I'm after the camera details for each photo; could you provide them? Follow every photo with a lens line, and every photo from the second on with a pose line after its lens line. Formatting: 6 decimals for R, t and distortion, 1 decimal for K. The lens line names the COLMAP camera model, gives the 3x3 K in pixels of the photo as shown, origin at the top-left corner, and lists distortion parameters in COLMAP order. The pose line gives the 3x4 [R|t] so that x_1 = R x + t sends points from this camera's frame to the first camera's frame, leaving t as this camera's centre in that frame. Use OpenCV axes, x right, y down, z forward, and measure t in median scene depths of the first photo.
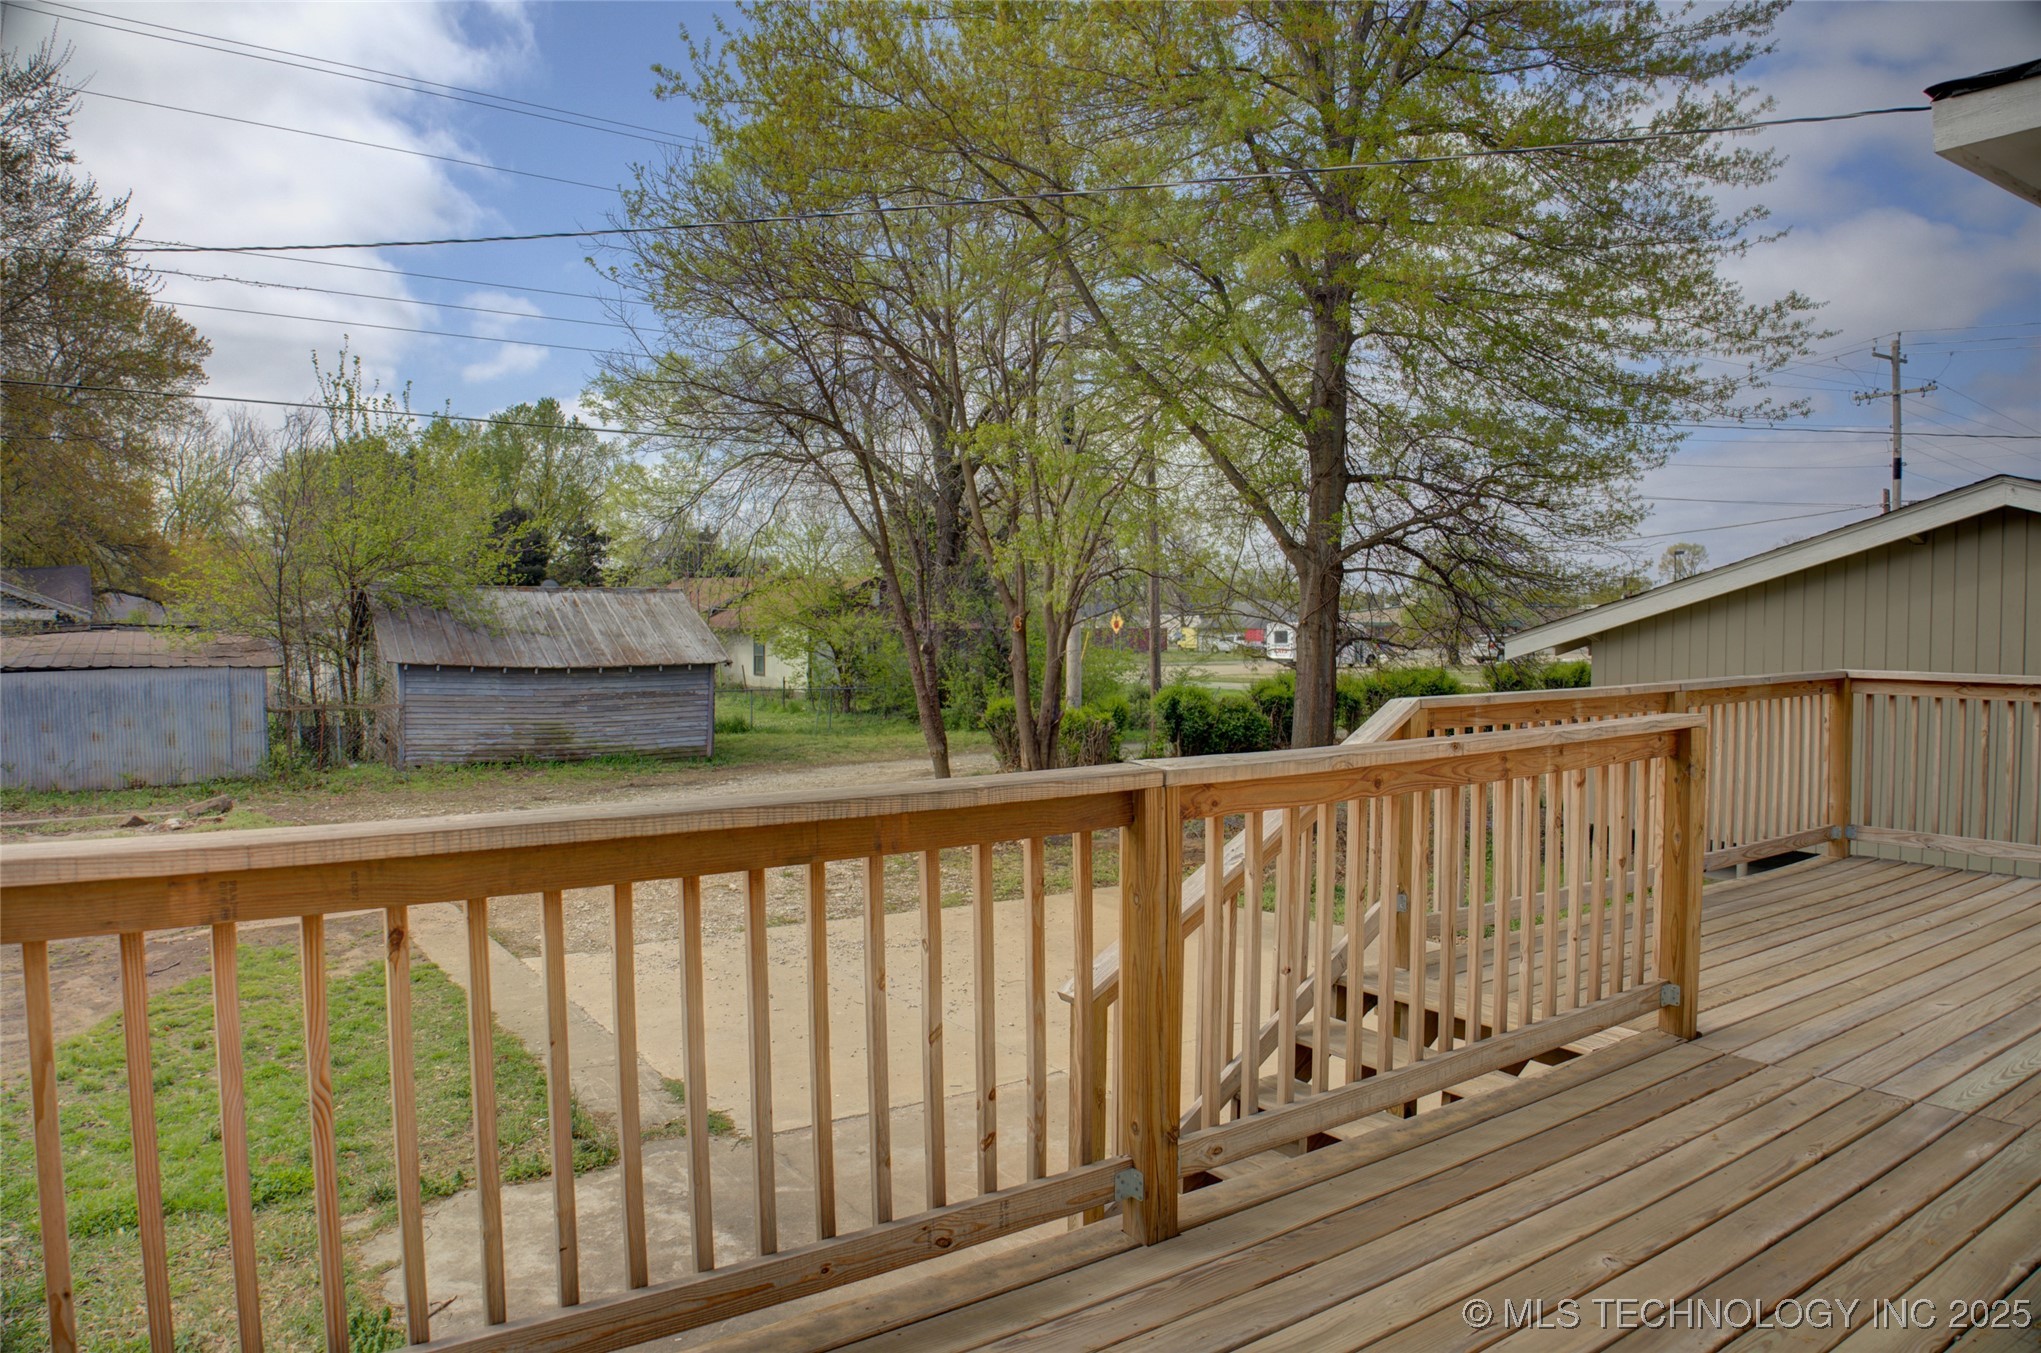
lens RADIAL K [[1421.8, 0, 1020.5], [0, 1421.8, 676.5], [0, 0, 1]] dist [-0.133367, 0.061172]
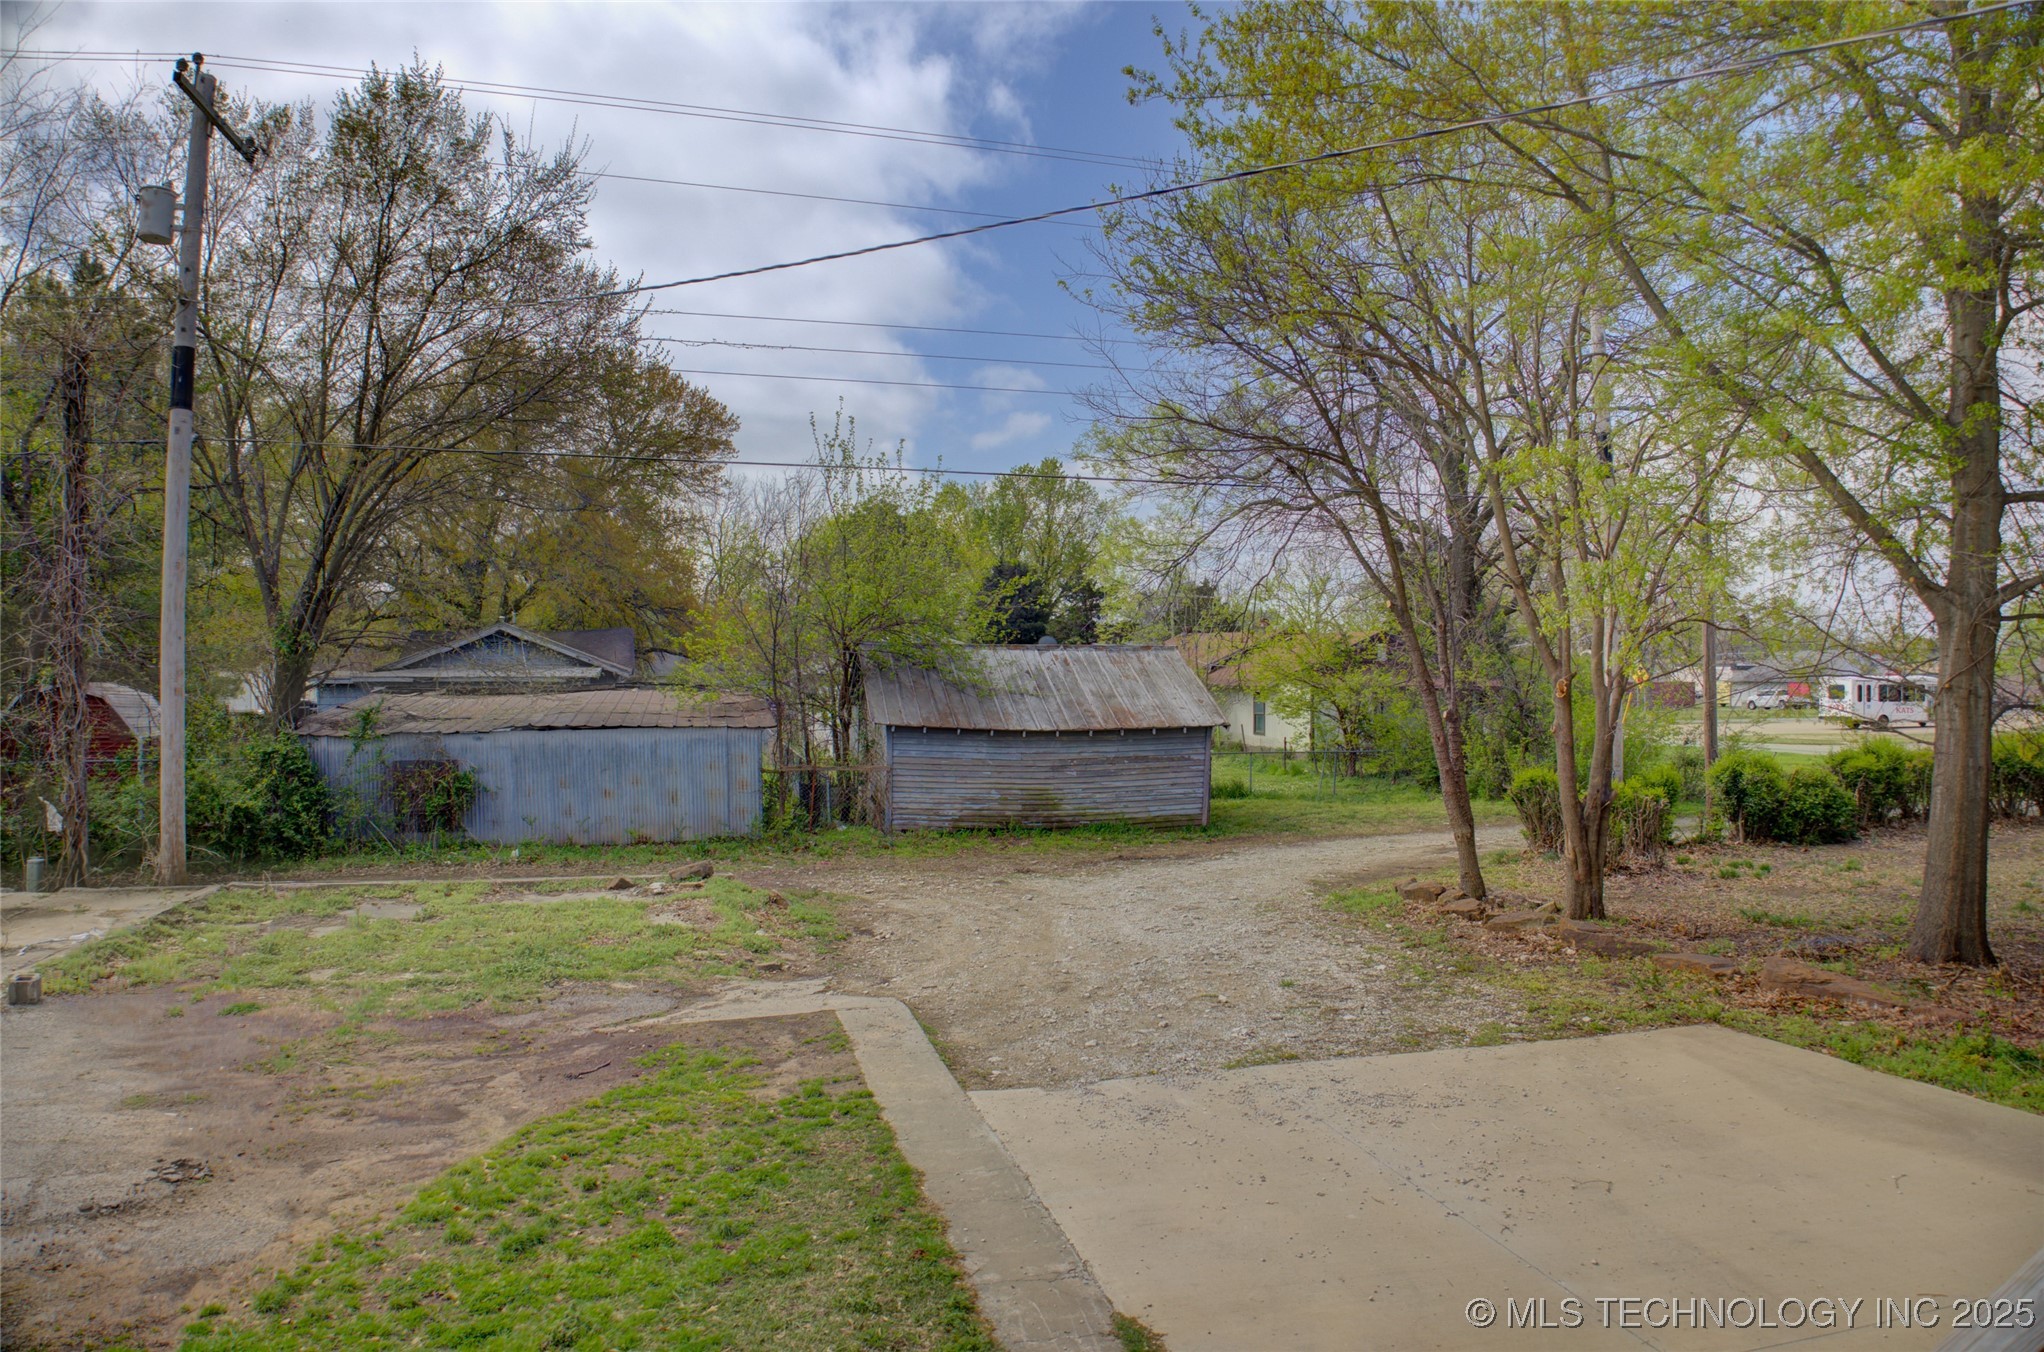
lens RADIAL K [[1363.6, 0, 1022.0], [0, 1363.6, 676.0], [0, 0, 1]] dist [-0.194415, 0.148875]
pose [[0.937228, -0.003154, -0.348702, -0.021131], [-0.009173, 0.999390, -0.033695, -0.011008], [0.348596, 0.034779, 0.936628, 0.117205]]
